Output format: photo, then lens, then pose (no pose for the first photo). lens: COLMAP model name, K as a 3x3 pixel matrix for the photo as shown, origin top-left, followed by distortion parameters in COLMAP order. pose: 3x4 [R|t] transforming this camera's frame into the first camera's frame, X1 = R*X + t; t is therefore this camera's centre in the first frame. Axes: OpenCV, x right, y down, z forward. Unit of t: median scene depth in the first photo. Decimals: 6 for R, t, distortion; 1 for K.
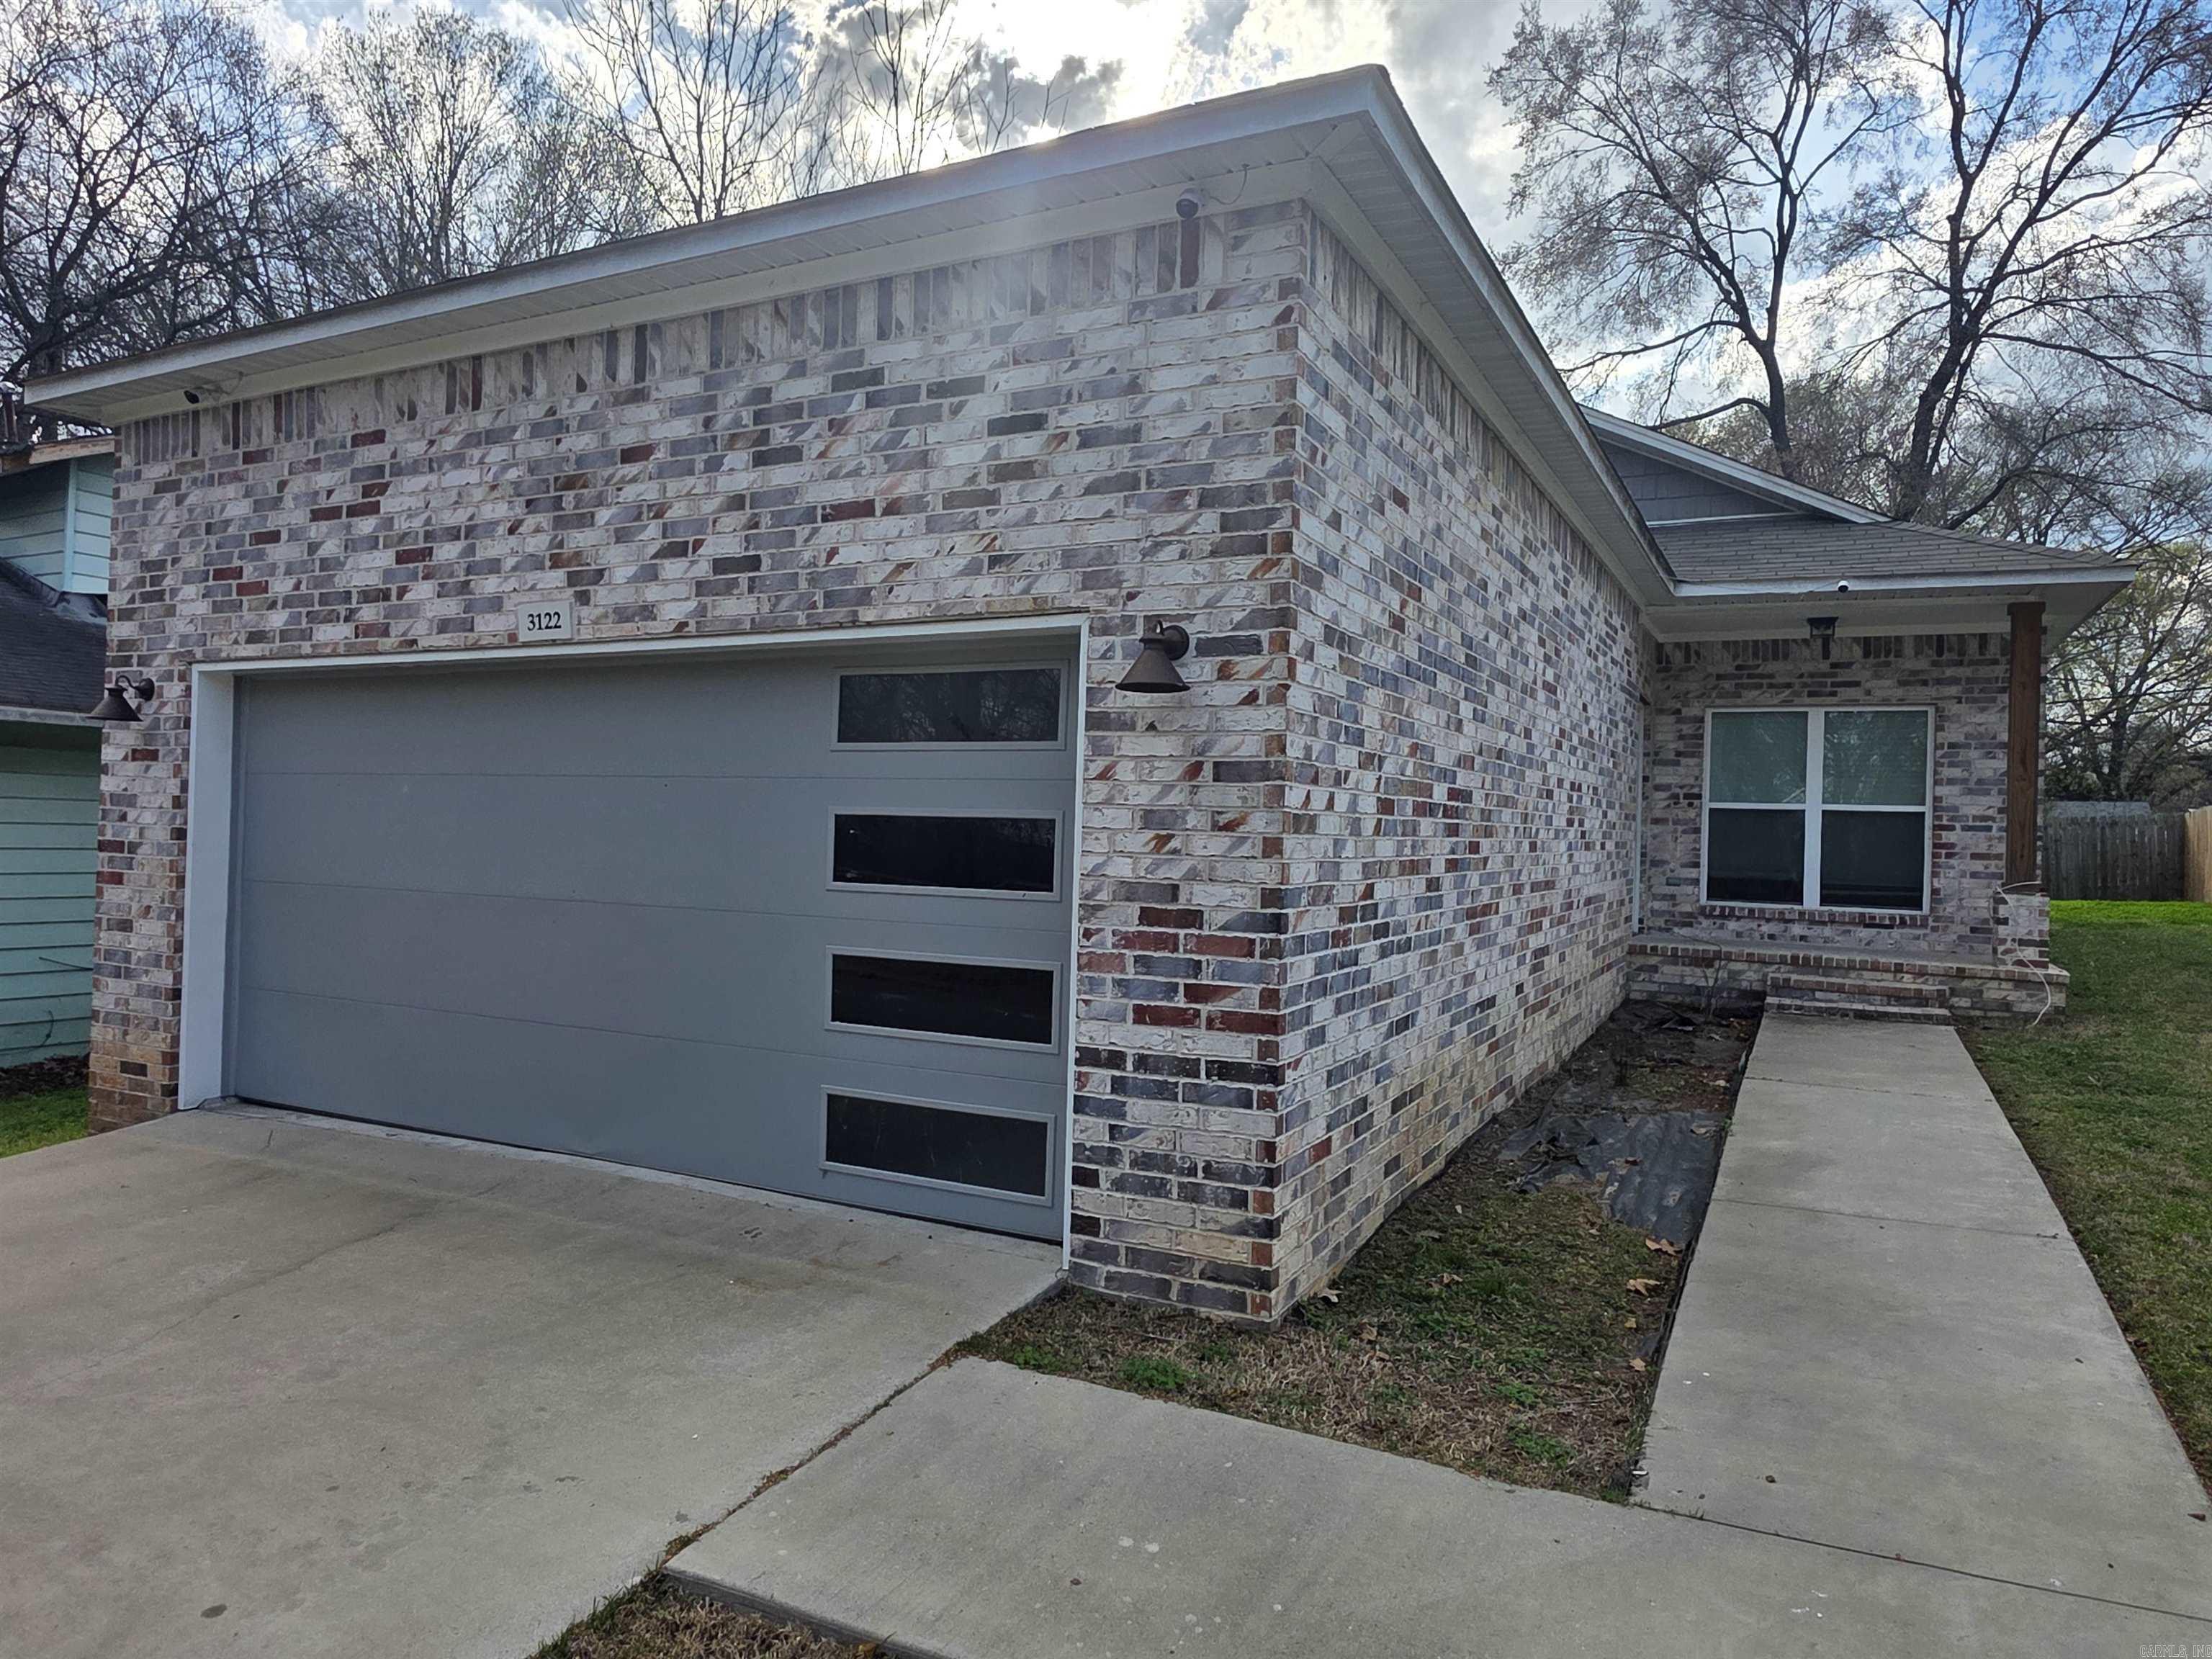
lens RADIAL K [[1436.3, 0, 1104.9], [0, 1436.3, 824.9], [0, 0, 1]] dist [0.007987, -0.004266]
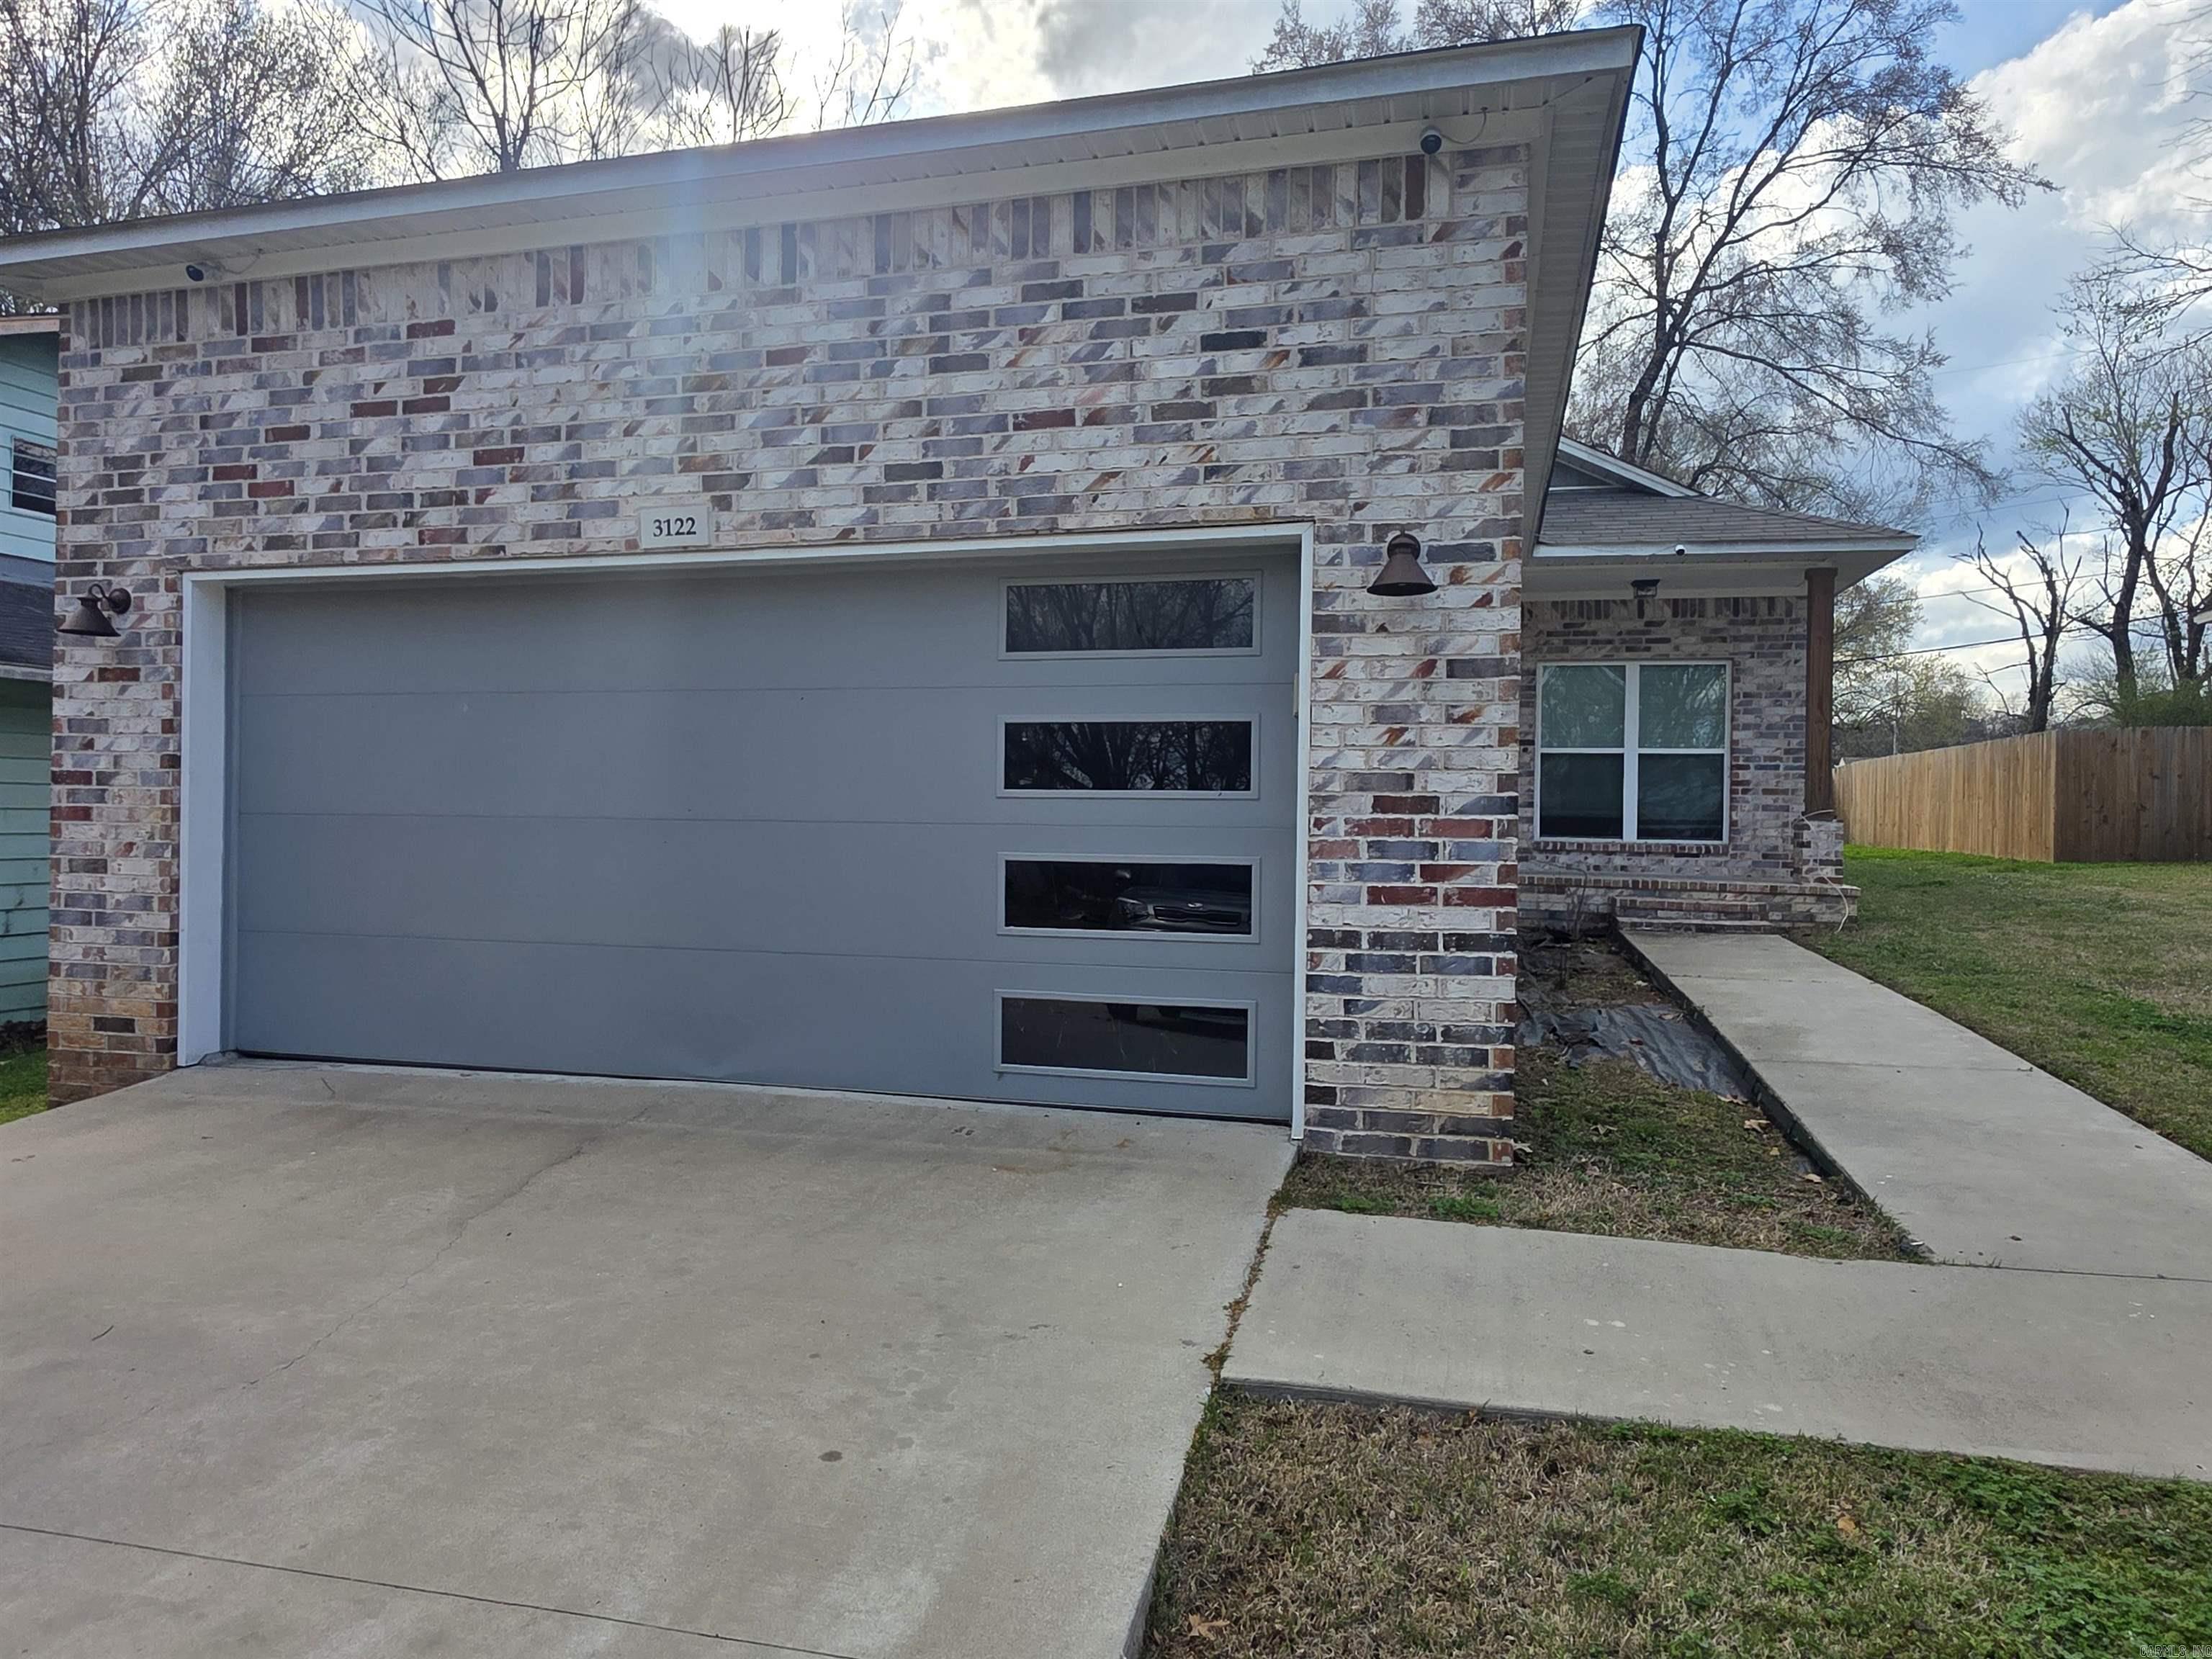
lens RADIAL K [[1436.3, 0, 1089.1], [0, 1436.3, 827.3], [0, 0, 1]] dist [0.007987, -0.004266]
pose [[0.976486, -0.016141, 0.214976, -0.339767], [0.012935, 0.999783, 0.016313, 0.049349], [-0.215192, -0.013149, 0.976483, -0.004722]]
